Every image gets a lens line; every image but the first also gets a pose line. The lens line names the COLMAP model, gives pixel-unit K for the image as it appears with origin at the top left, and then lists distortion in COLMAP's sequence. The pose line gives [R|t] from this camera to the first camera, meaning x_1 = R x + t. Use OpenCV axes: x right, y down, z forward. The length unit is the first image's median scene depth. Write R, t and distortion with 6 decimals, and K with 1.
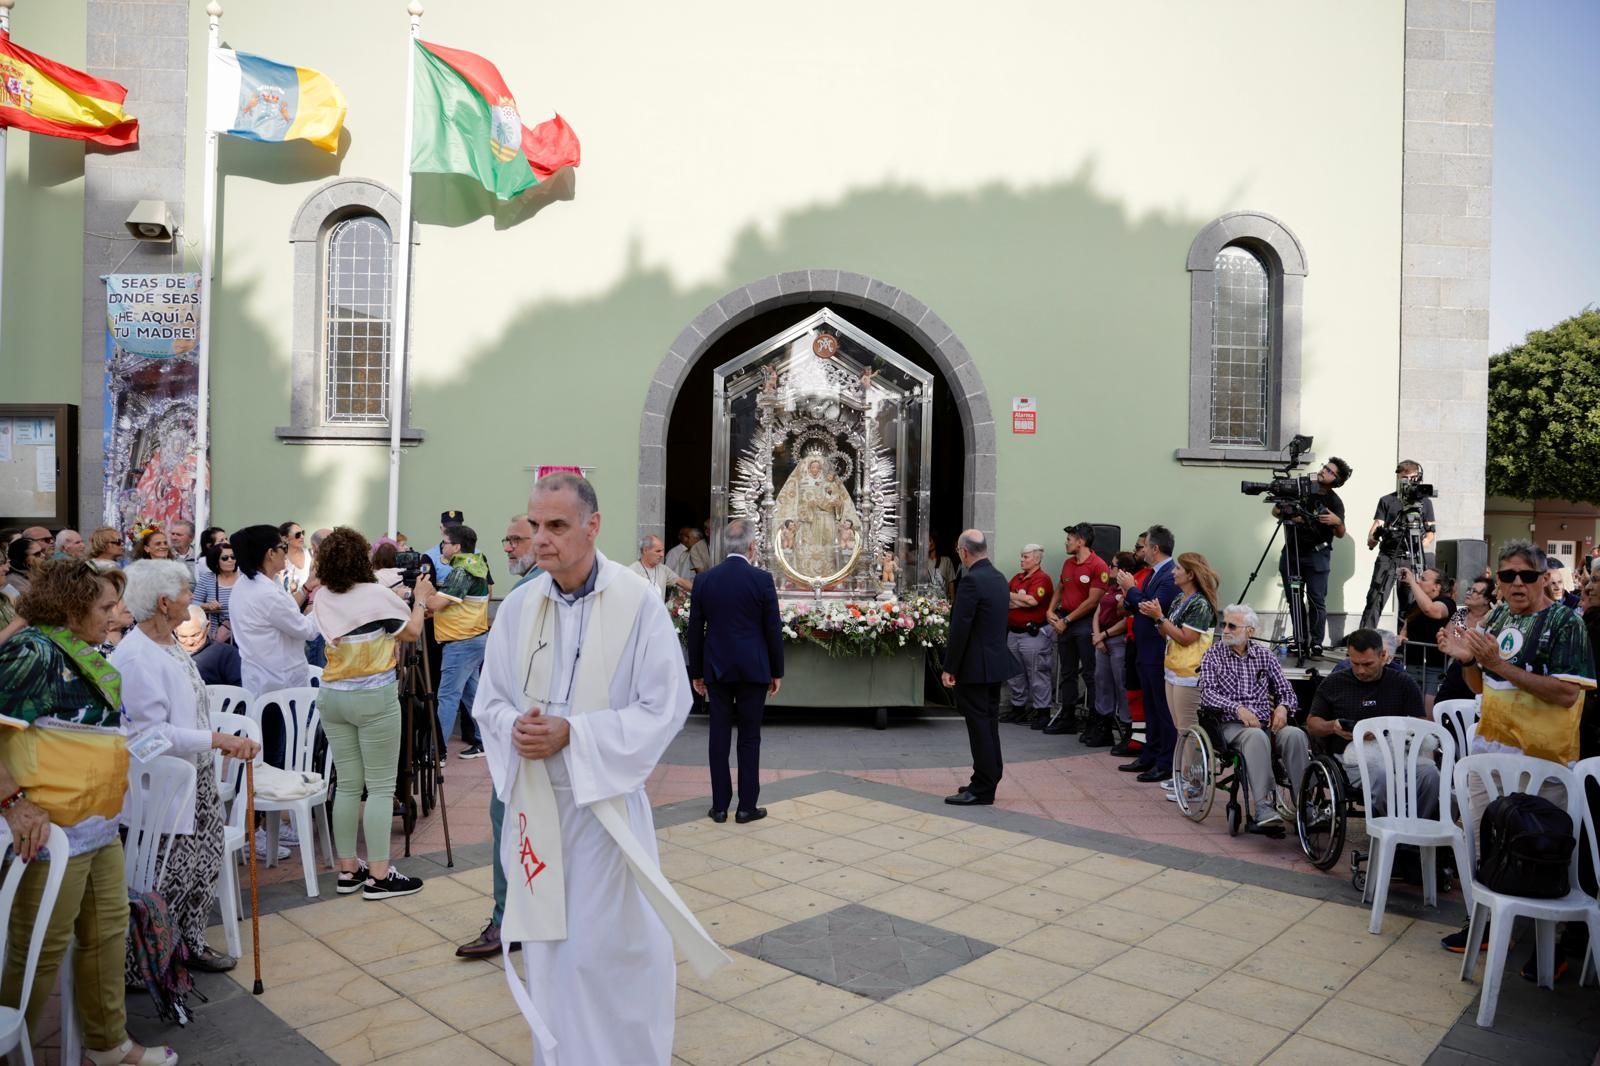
lens RADIAL K [[1063.6, 0, 814.6], [0, 1063.6, 555.9], [0, 0, 1]] dist [-0.041898, 0.000821]
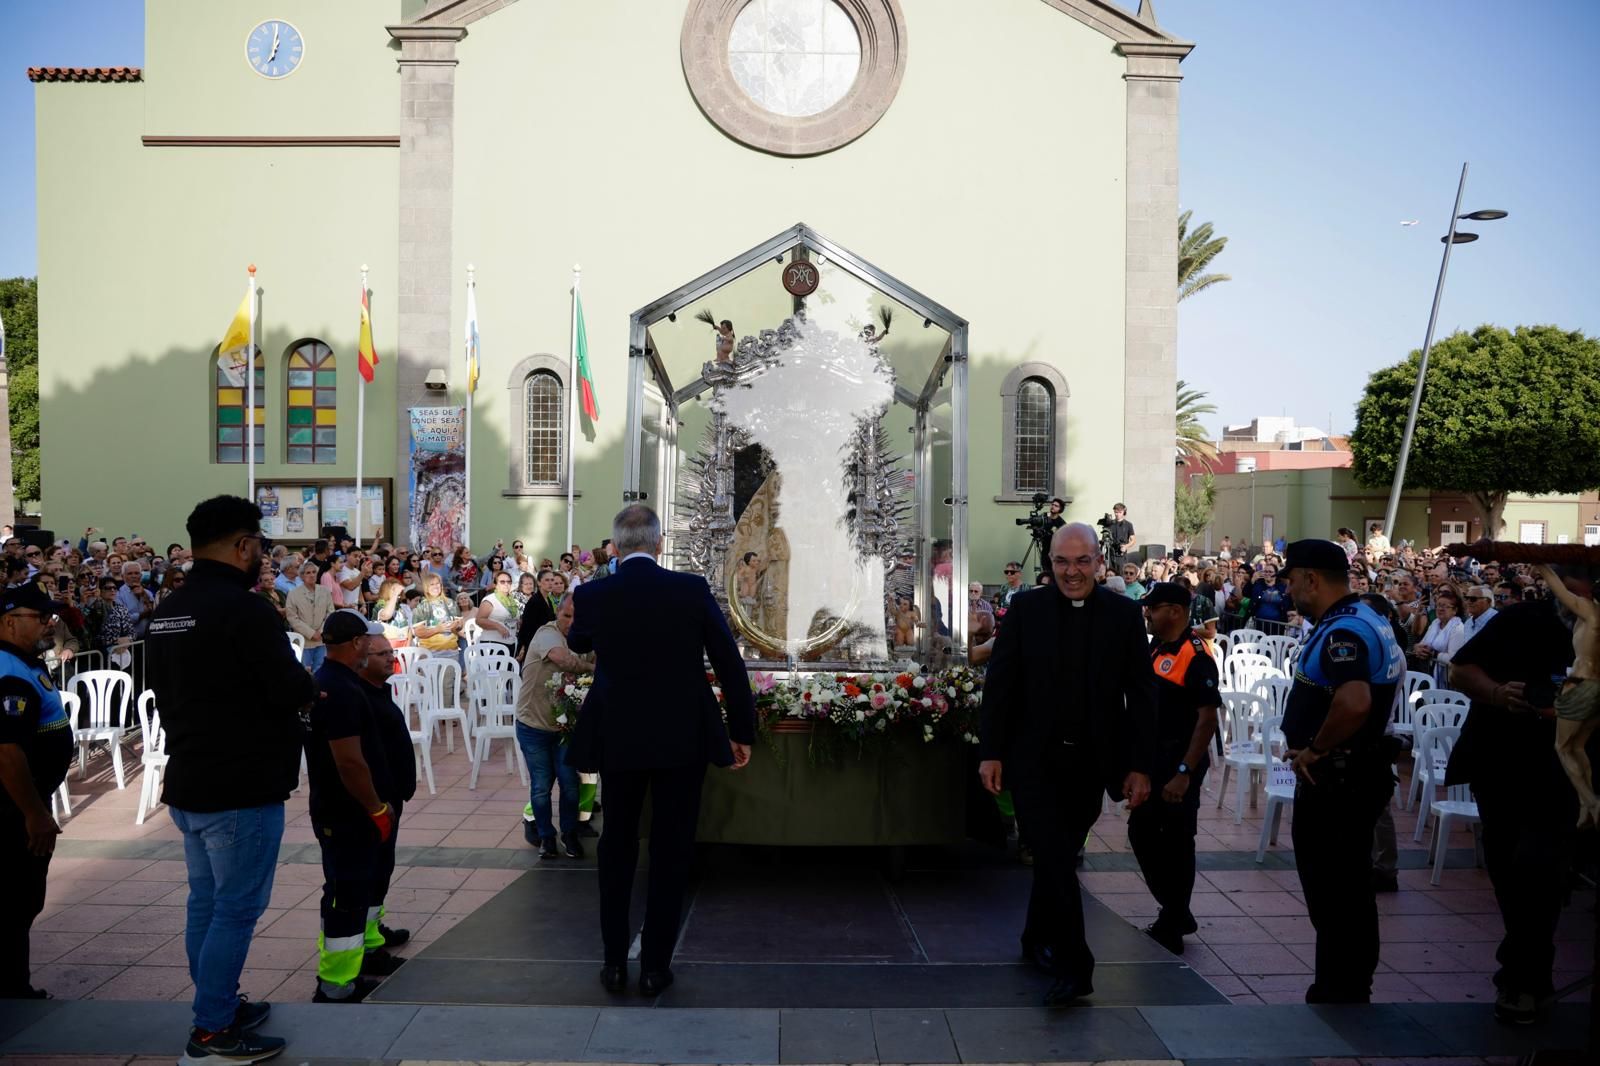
lens RADIAL K [[1096.4, 0, 817.3], [0, 1096.4, 531.9], [0, 0, 1]] dist [-0.094323, 0.061351]
pose [[0.999834, -0.007131, -0.016779, 0.074137], [0.007190, 0.999968, 0.003426, -0.049046], [0.016754, -0.003546, 0.999853, -0.896461]]
